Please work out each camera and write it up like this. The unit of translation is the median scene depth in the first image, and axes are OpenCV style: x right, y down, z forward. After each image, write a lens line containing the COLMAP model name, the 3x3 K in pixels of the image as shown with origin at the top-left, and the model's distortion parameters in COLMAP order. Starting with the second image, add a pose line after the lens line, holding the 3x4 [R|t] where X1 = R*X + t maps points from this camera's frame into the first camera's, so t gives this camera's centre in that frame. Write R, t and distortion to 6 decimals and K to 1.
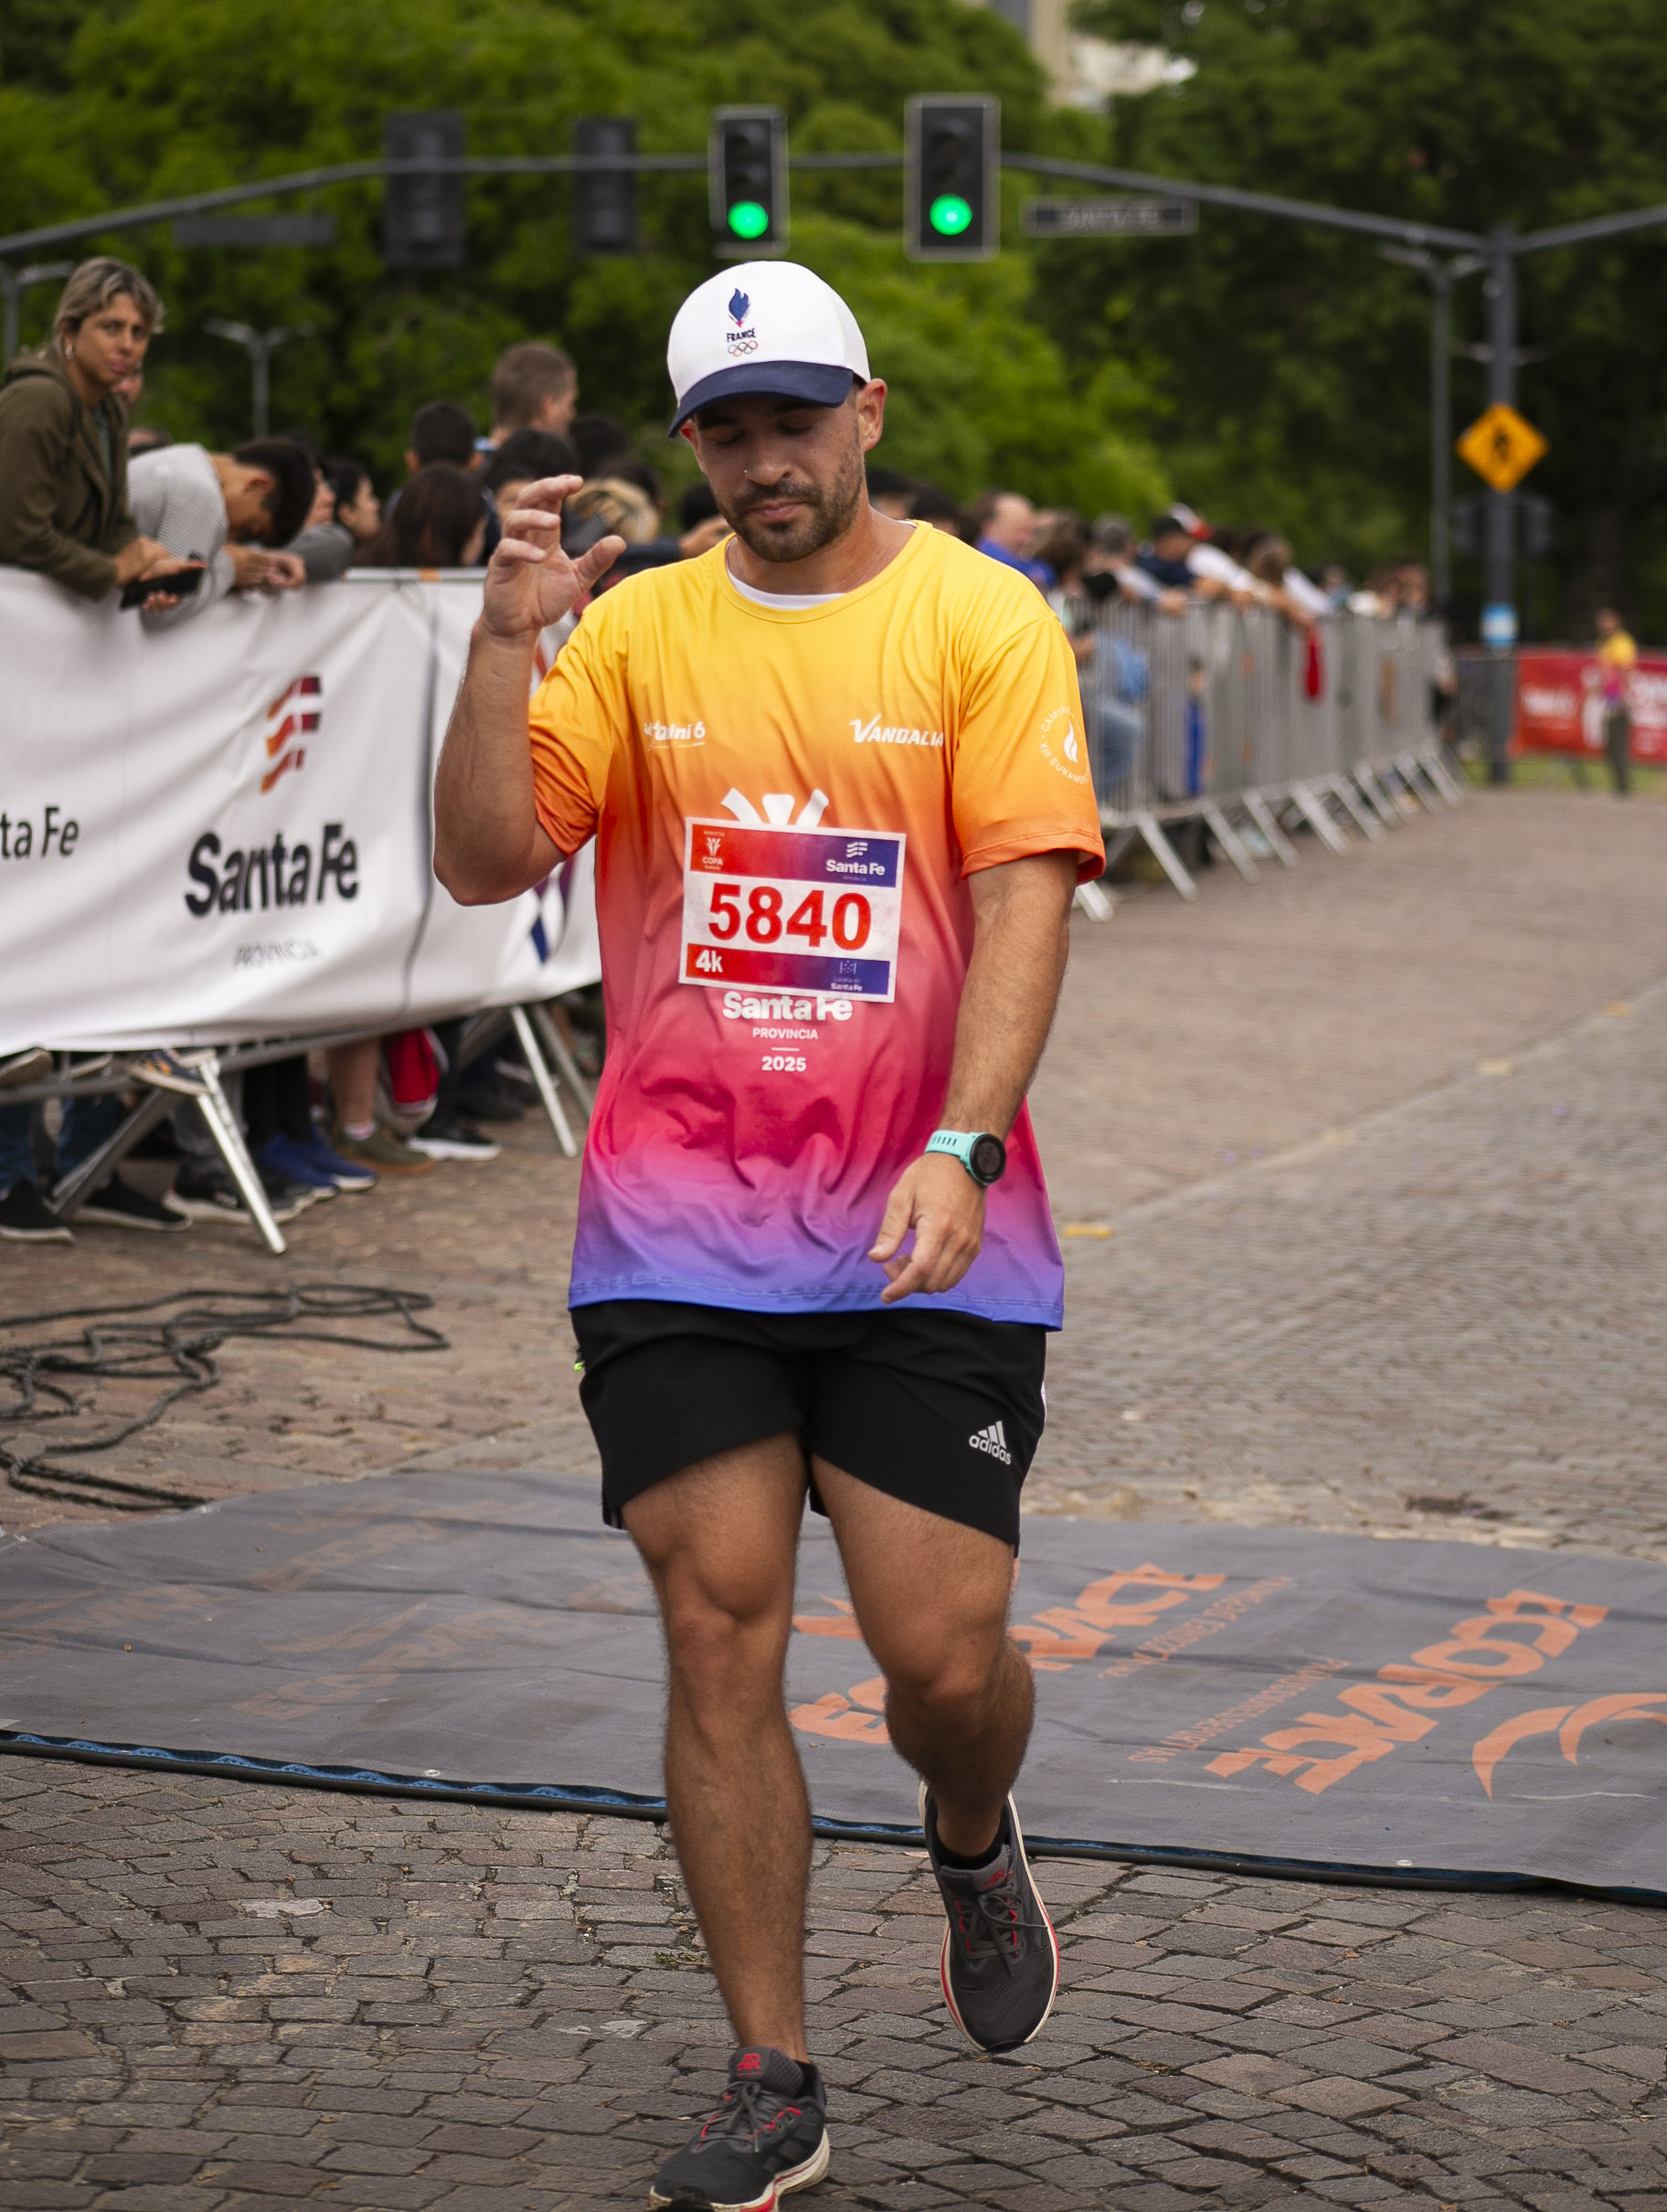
lens RADIAL K [[6357.3, 0, 833.5], [0, 6357.3, 1106.0], [0, 0, 1]] dist [0.030548, 1.687817]
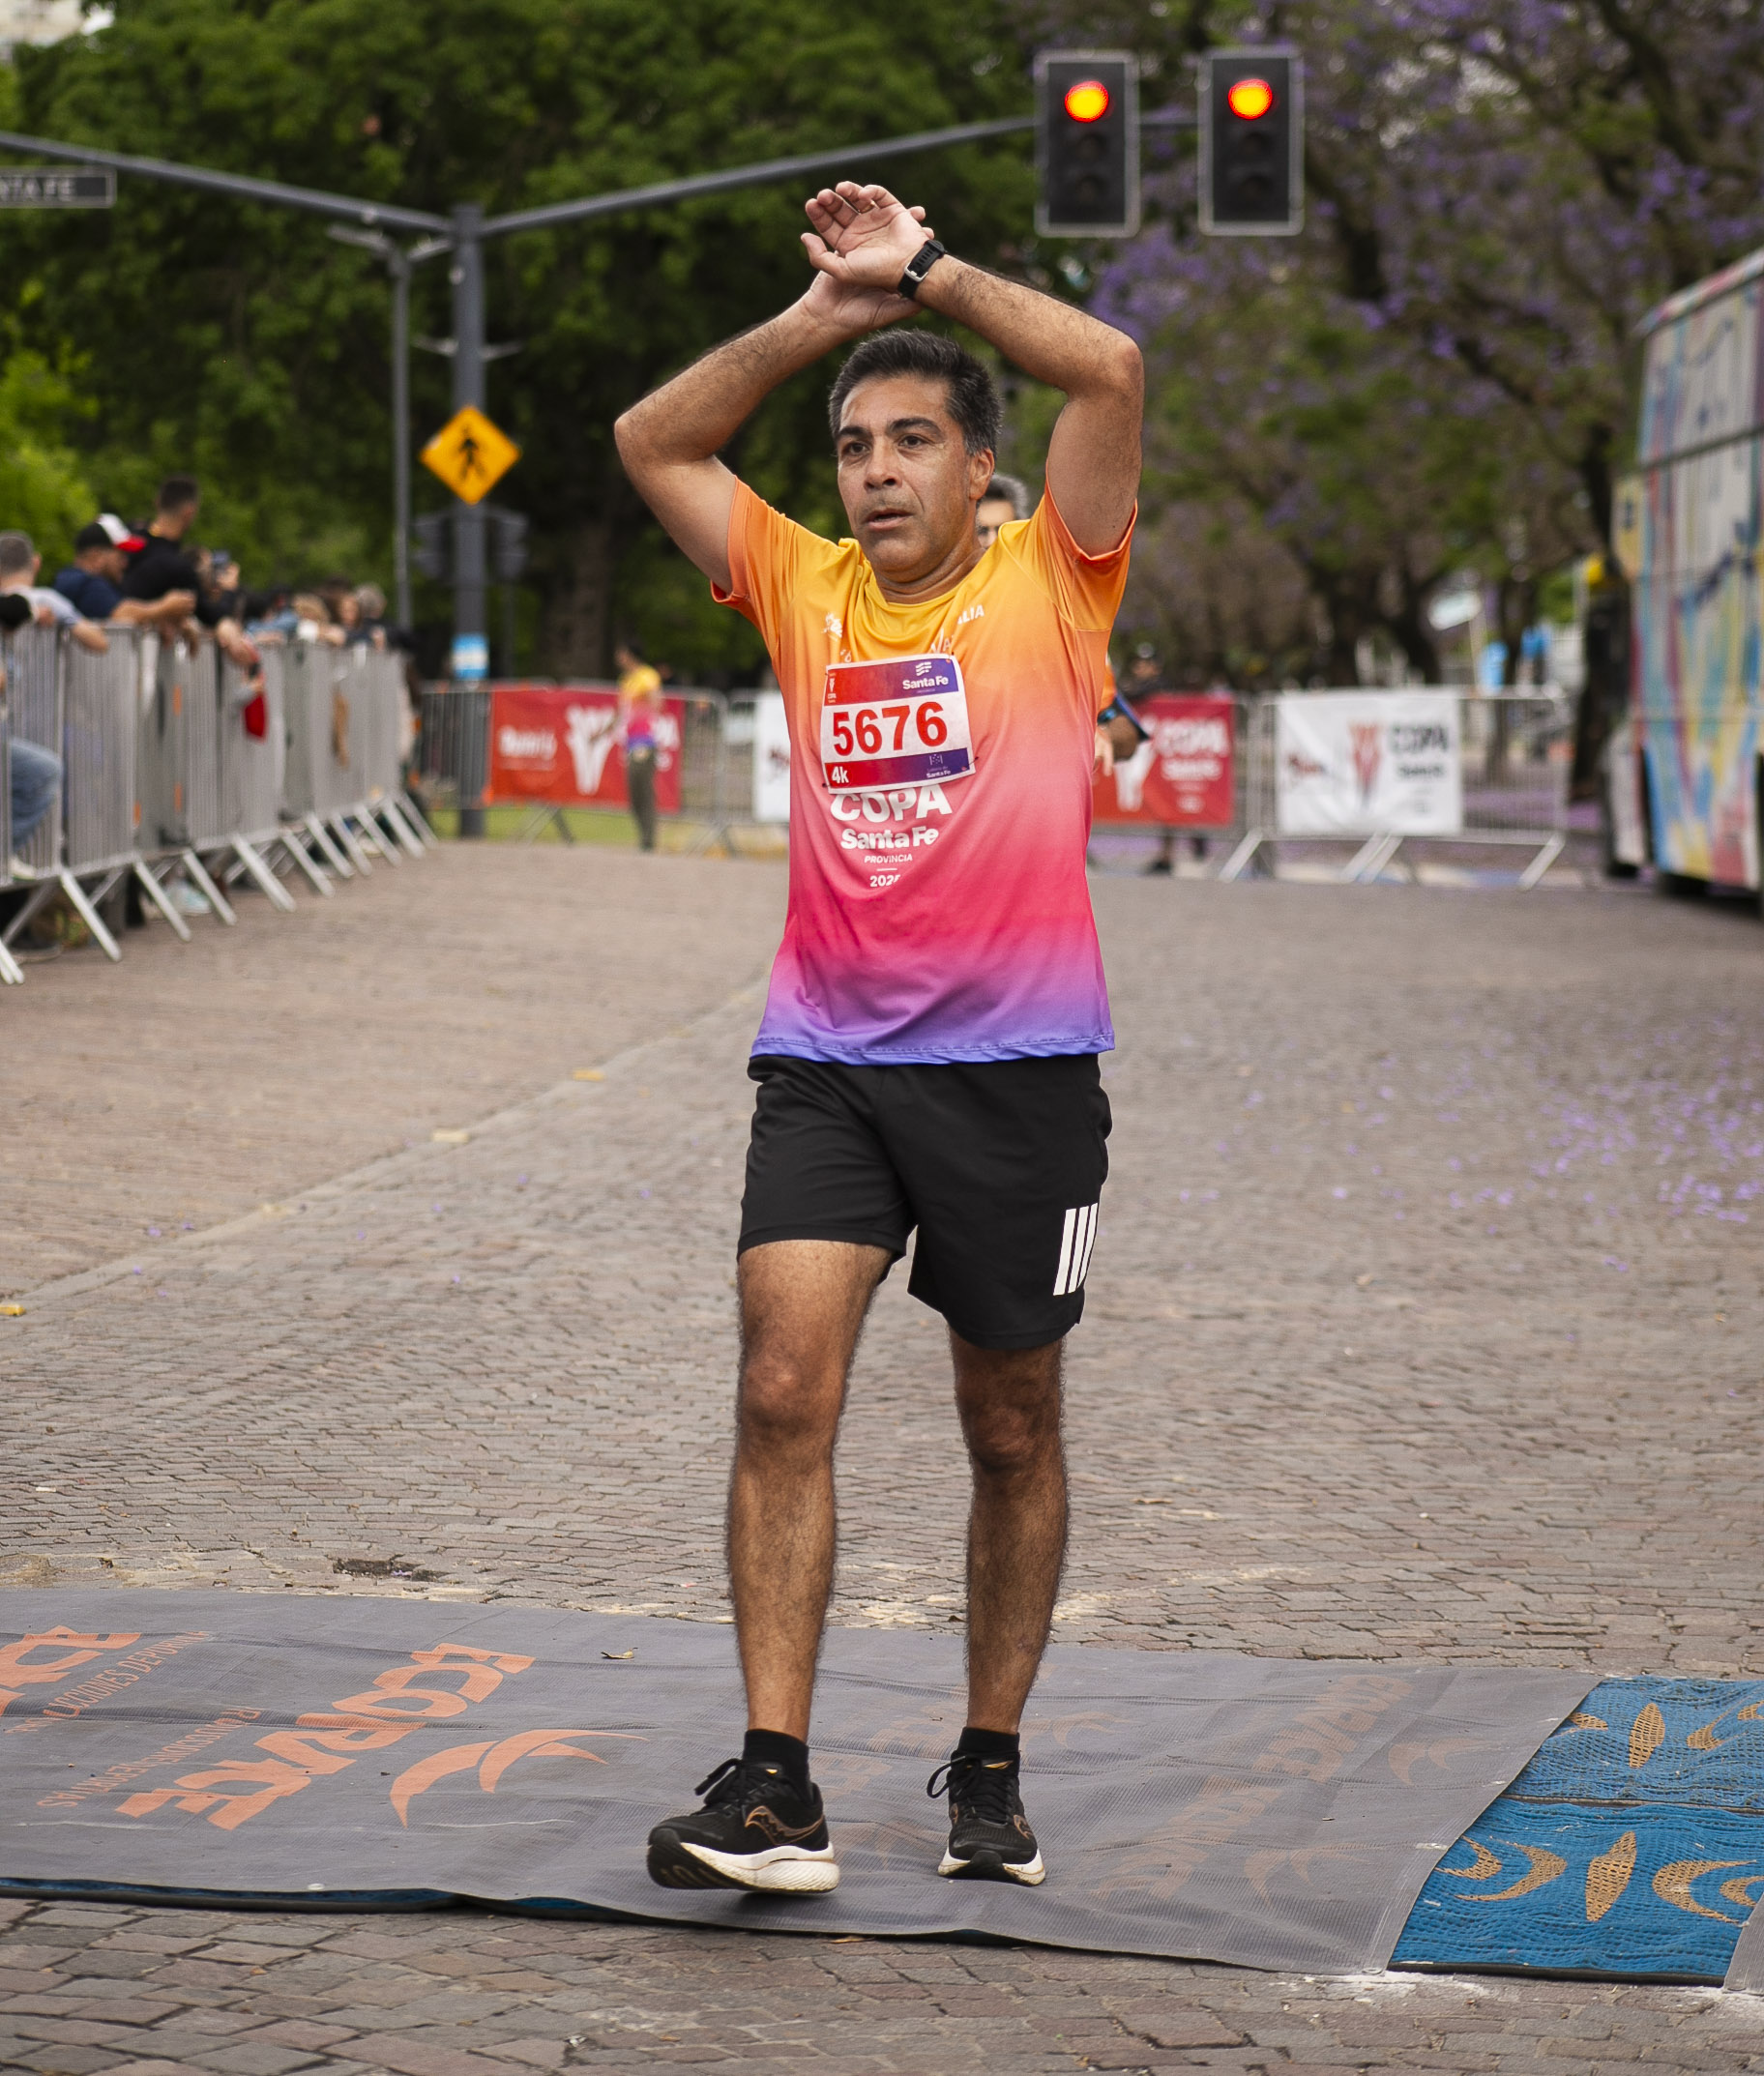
lens RADIAL K [[7375.1, 0, 872.5], [0, 7375.1, 902.5], [0, 0, 1]] dist [0.137794, 2.038432]
pose [[0.987685, -0.008404, 0.156231, -0.002651], [0.014985, 0.999047, -0.040994, 0.009901], [-0.155738, 0.042830, 0.986869, -0.114210]]
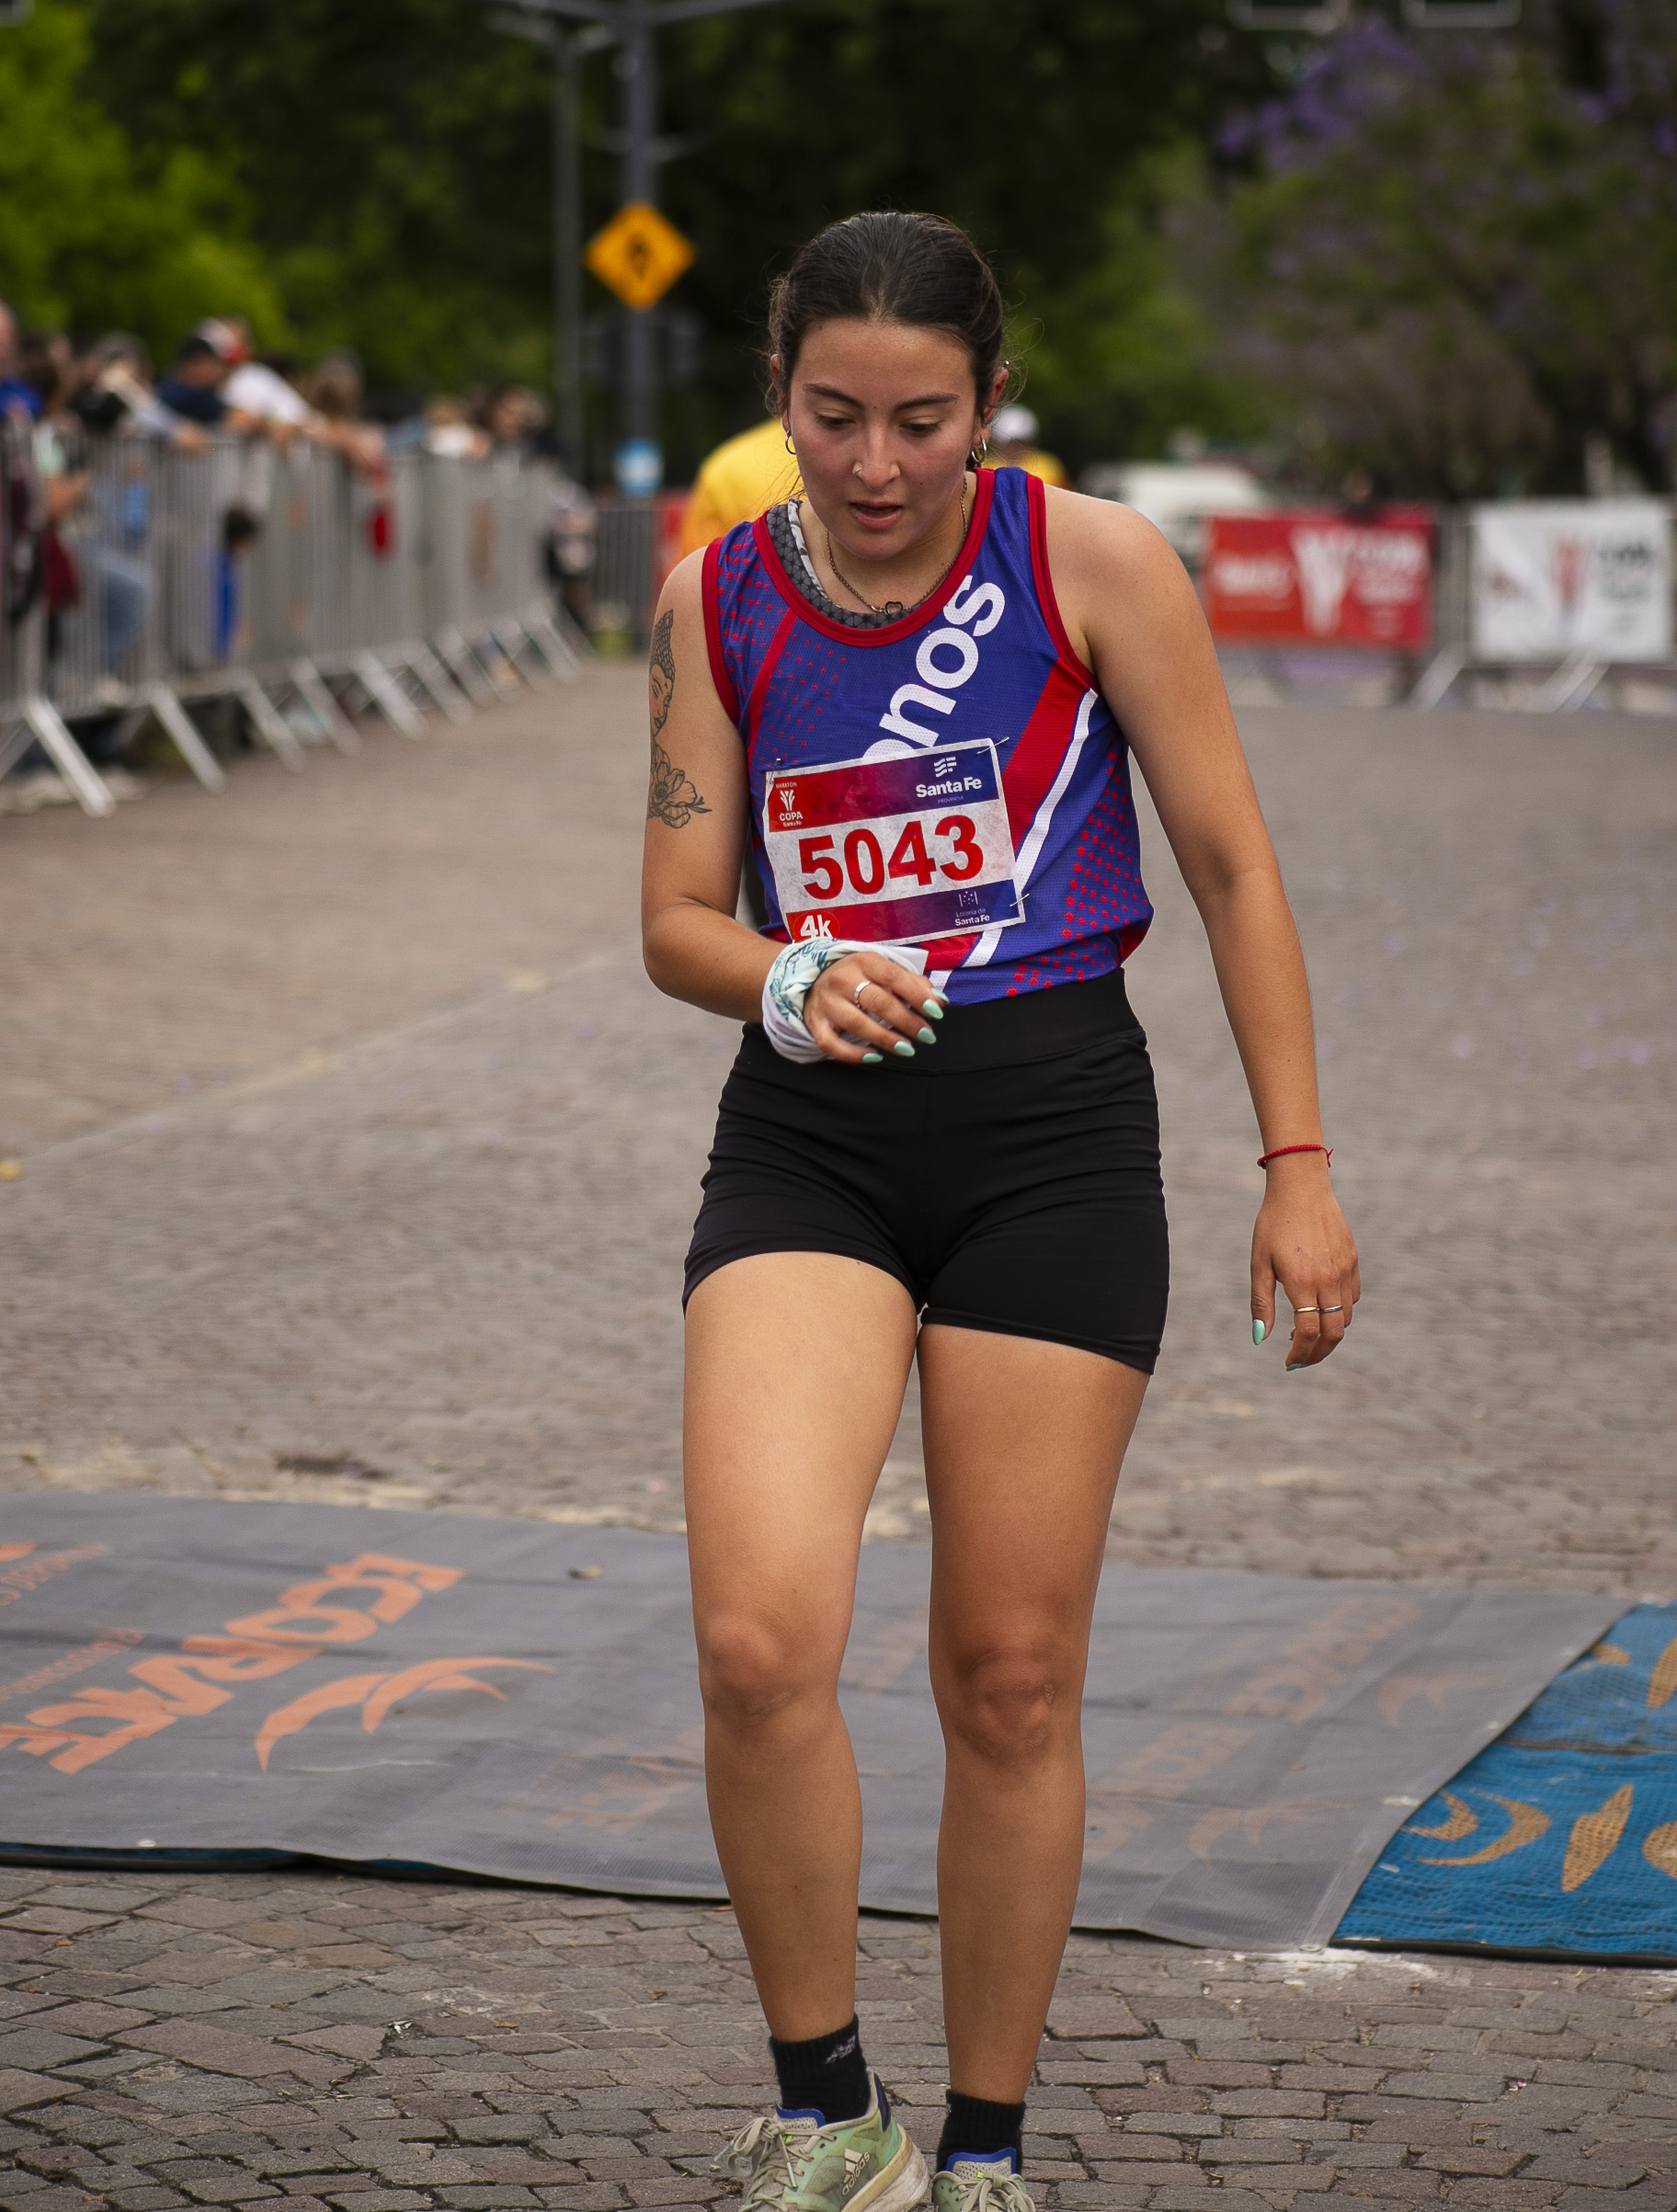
lens RADIAL K [[7608.6, 0, 858.9], [0, 7608.6, 1100.5], [0, 0, 1]] dist [0.310002, 3.007092]
pose [[0.991988, -0.010947, 0.125854, 0.038581], [0.010029, 0.999918, 0.007922, 0.004845], [-0.125930, -0.006596, 0.992017, -0.057397]]
